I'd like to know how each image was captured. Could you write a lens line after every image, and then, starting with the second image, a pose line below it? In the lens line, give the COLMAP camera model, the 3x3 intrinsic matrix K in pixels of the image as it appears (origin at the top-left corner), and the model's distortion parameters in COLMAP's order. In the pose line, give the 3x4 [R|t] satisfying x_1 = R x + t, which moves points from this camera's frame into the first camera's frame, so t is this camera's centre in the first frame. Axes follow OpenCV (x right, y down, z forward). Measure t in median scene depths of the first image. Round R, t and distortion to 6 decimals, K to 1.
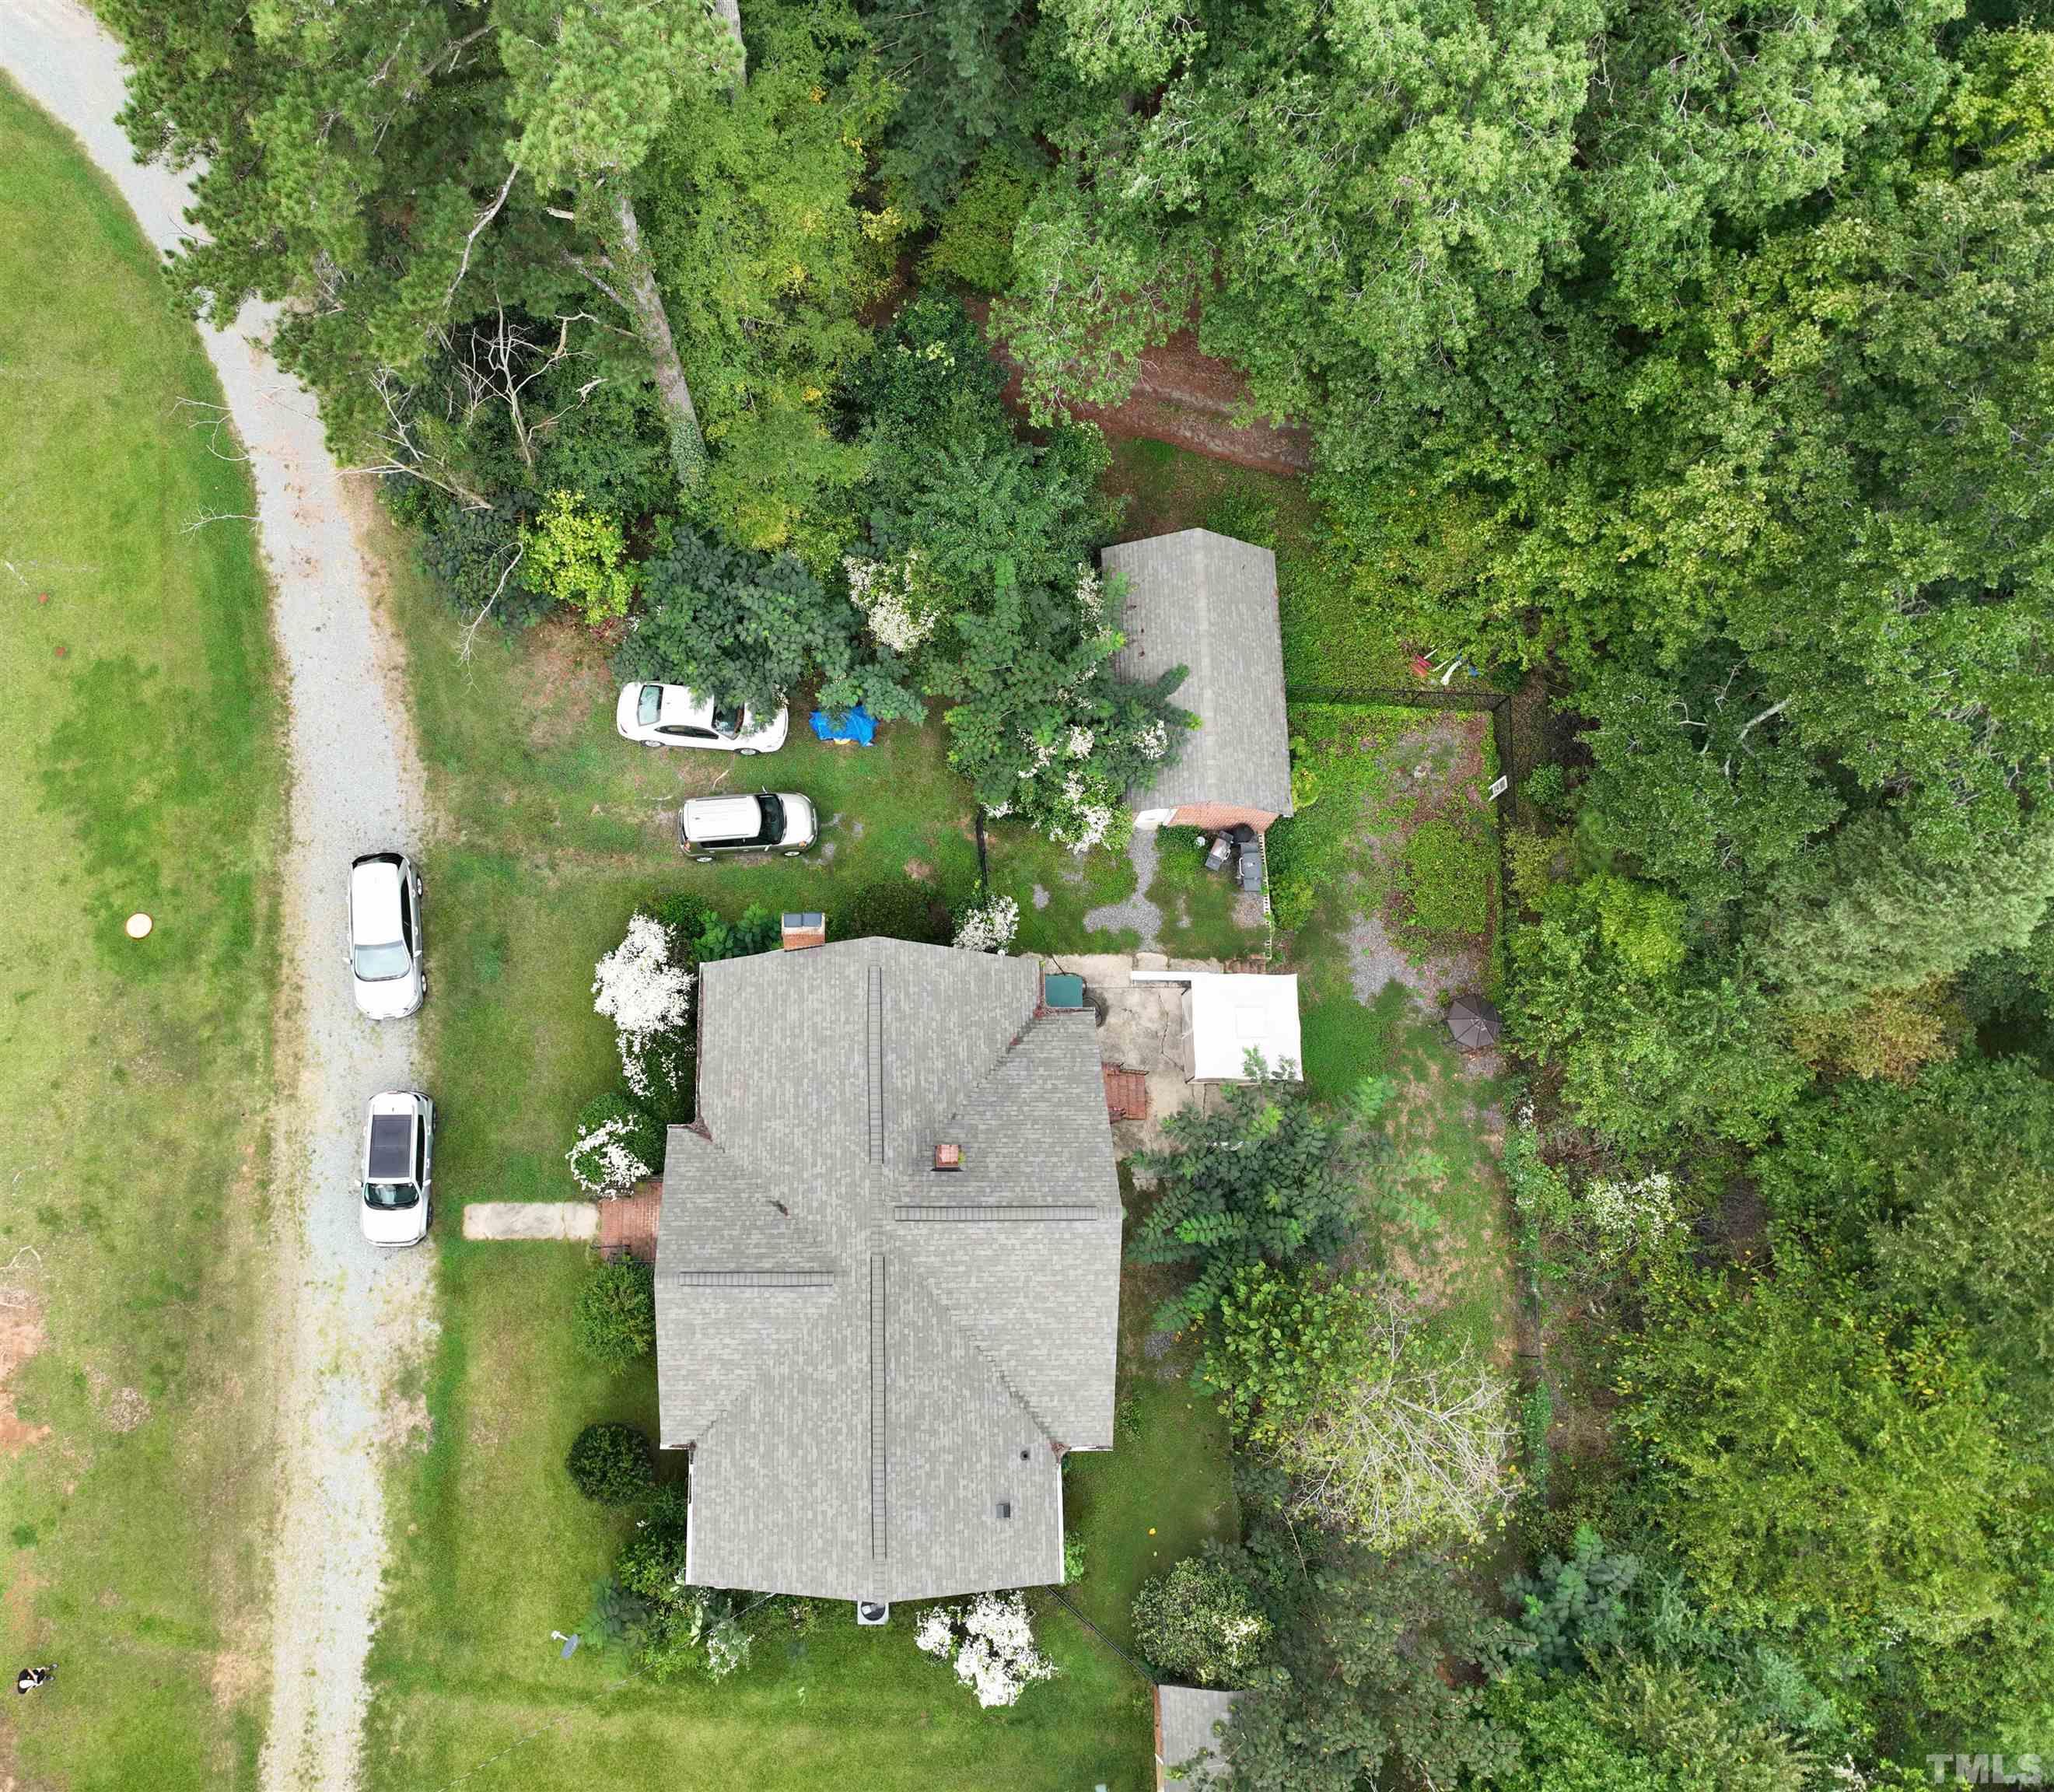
lens RADIAL K [[1691.9, 0, 864.3], [0, 1691.9, 894.8], [0, 0, 1]] dist [0.007569, 0.001463]
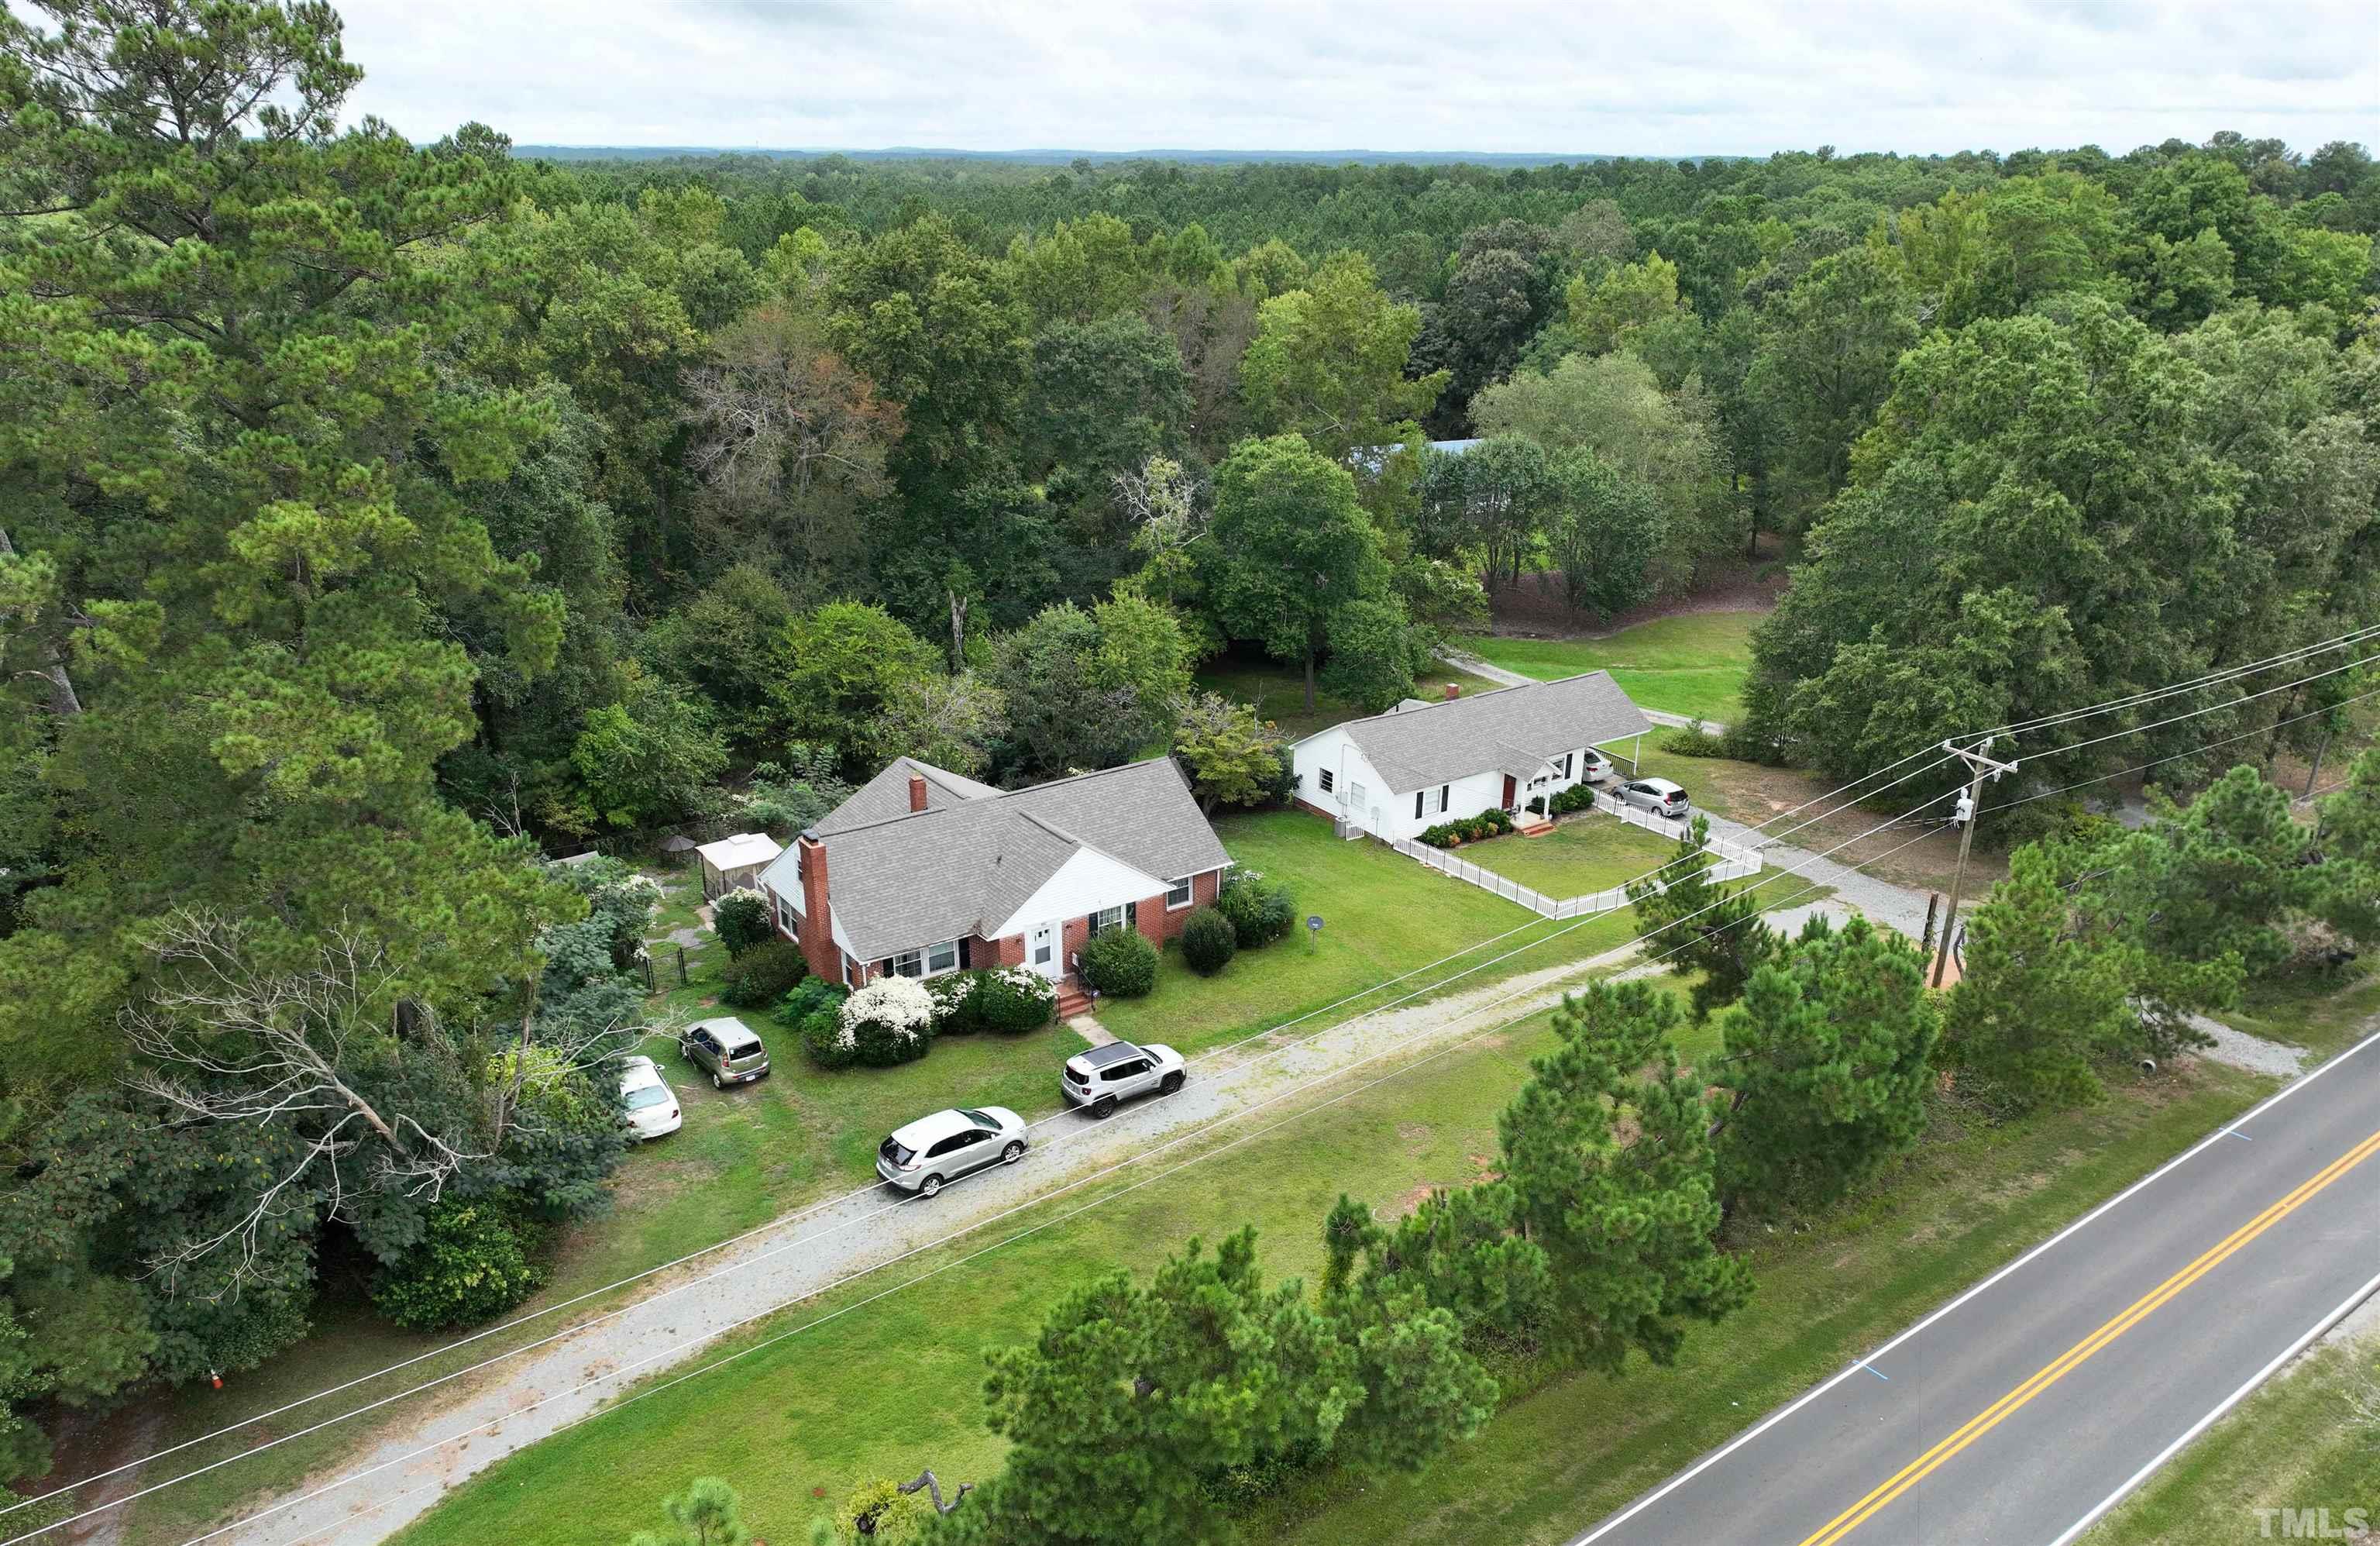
lens RADIAL K [[1665.1, 0, 1193.1], [0, 1665.1, 891.5], [0, 0, 1]] dist [0.005707, 0.000203]
pose [[-0.567218, -0.348270, 0.746305, -1.120930], [0.792470, 0.015859, 0.609705, -0.509791], [-0.224177, 0.937260, 0.266998, 0.556326]]
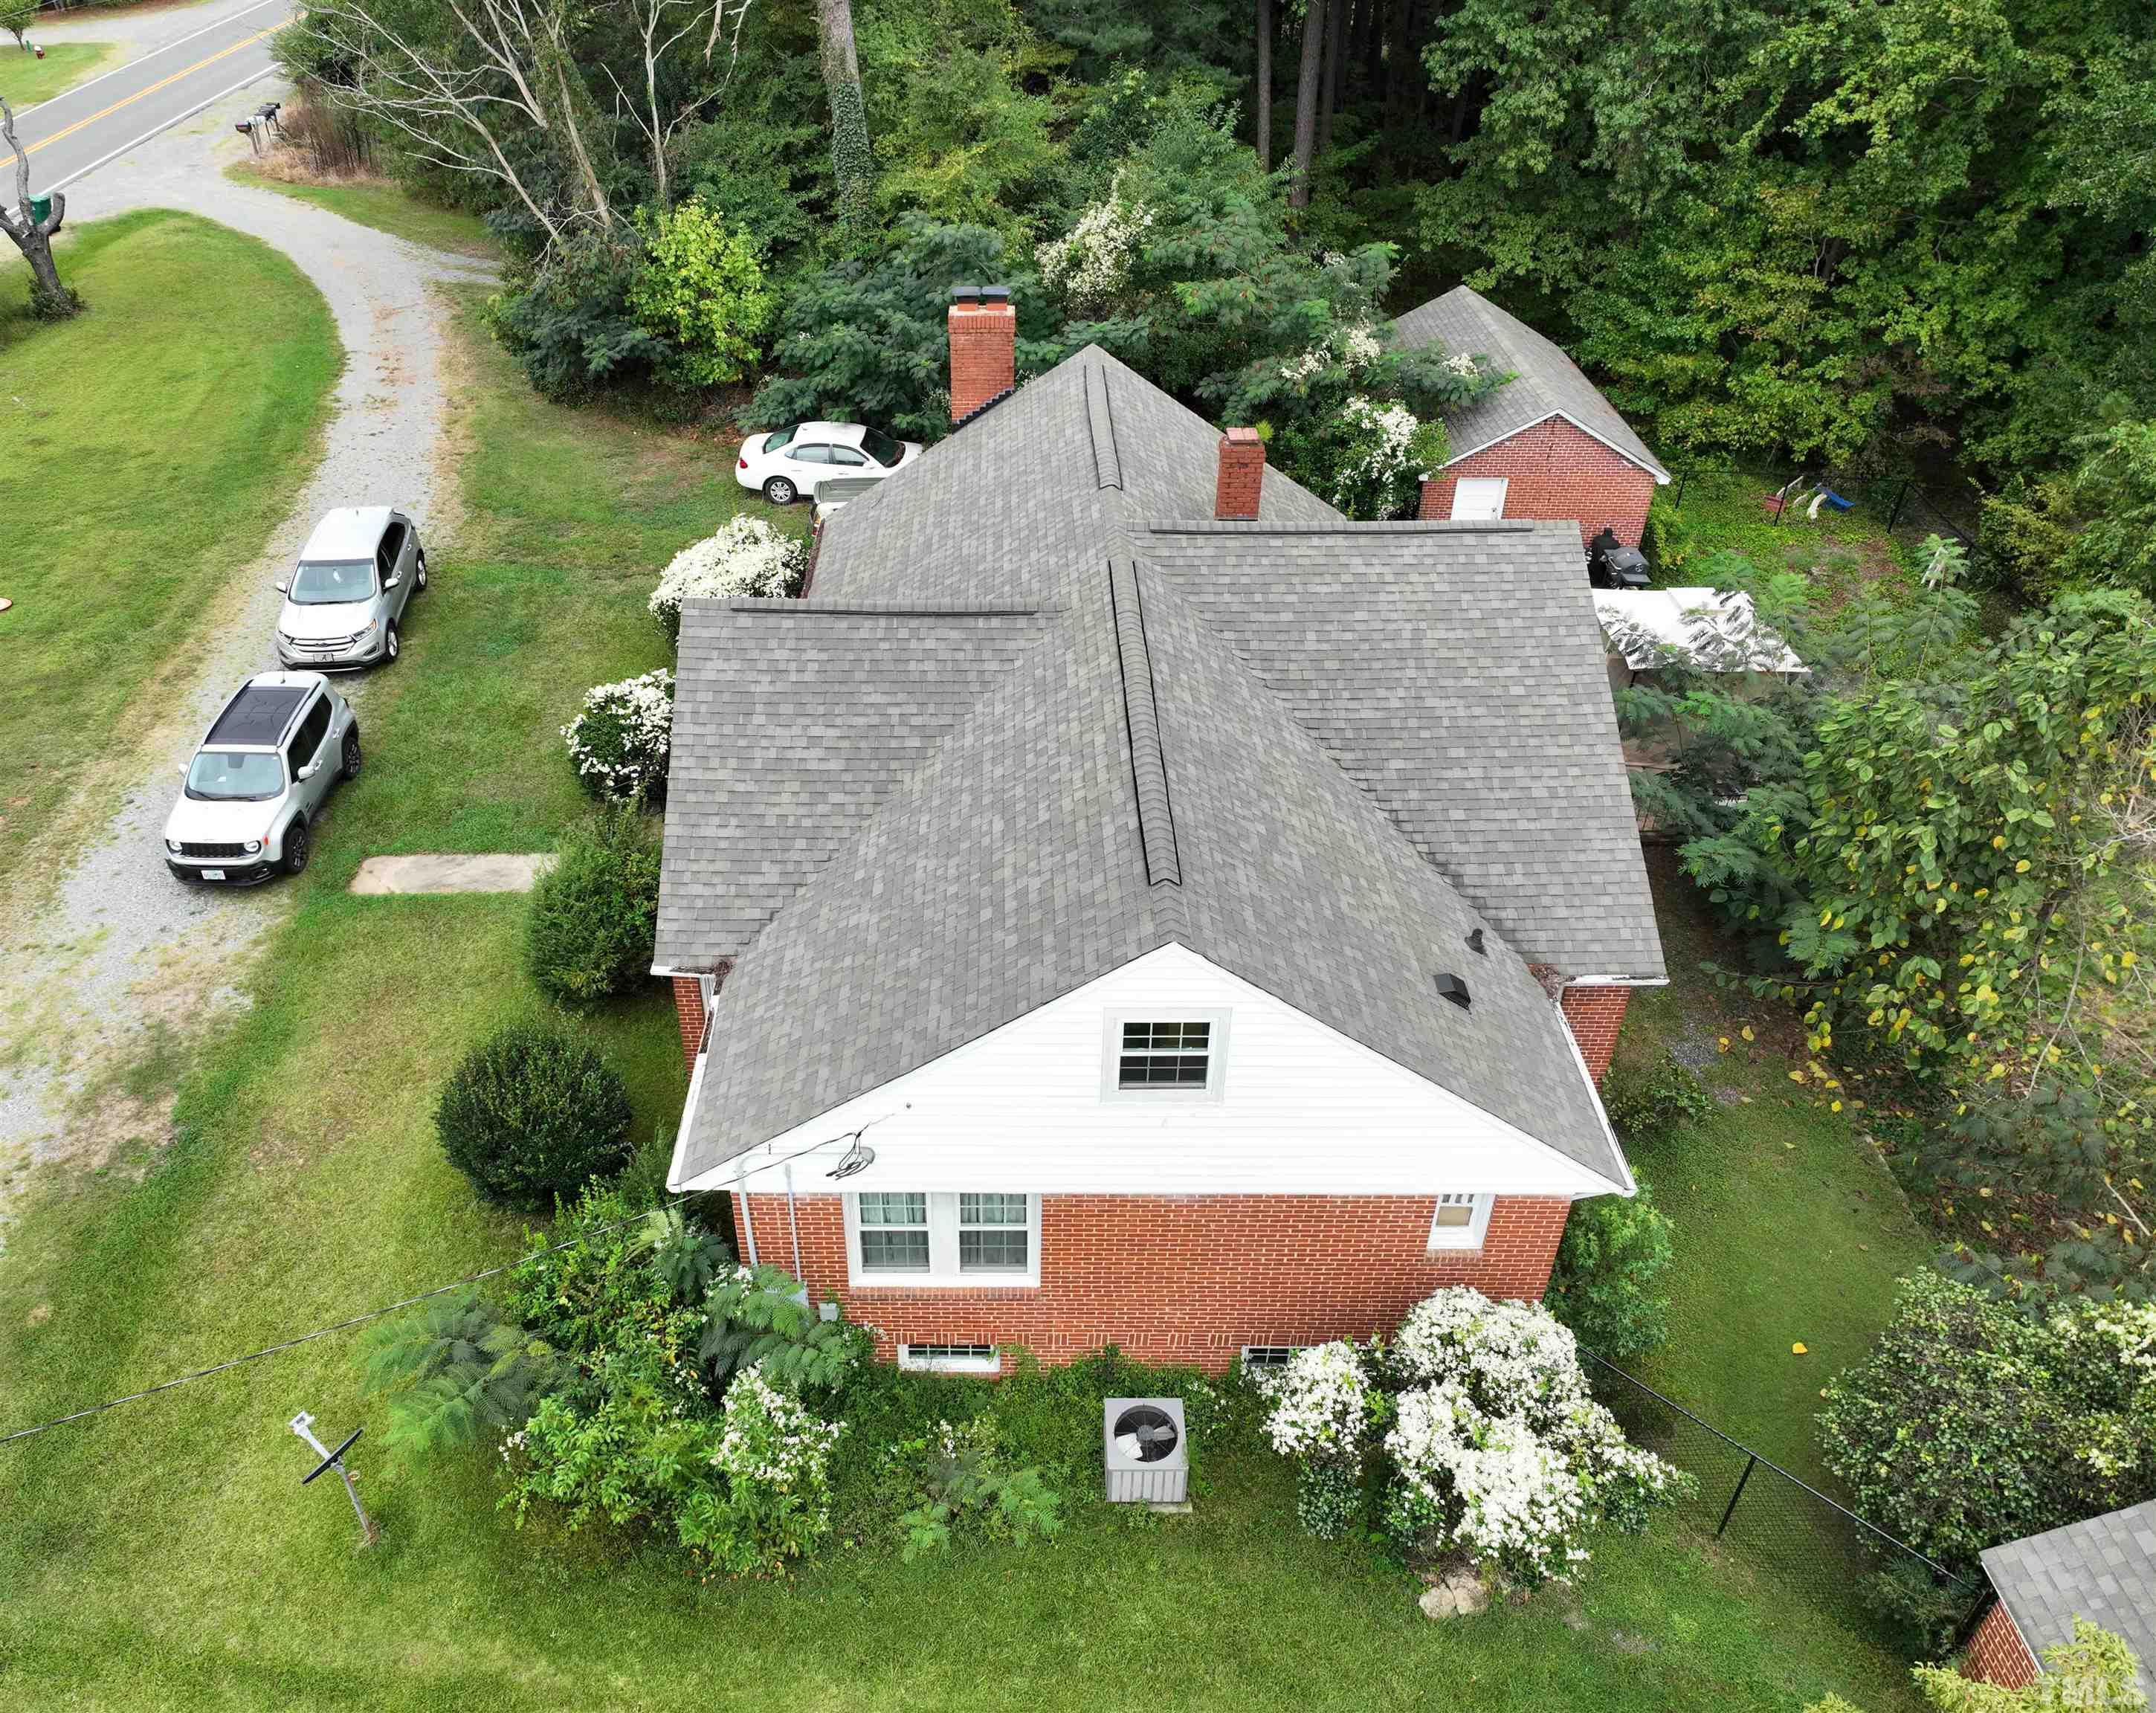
lens RADIAL K [[1608.4, 0, 1012.7], [0, 1608.4, 853.9], [0, 0, 1]] dist [0.005637, 0.004509]
pose [[0.999909, -0.010681, -0.008199, -0.019486], [0.003016, 0.771089, -0.636721, 0.523955], [0.013123, 0.636638, 0.771051, 0.599077]]
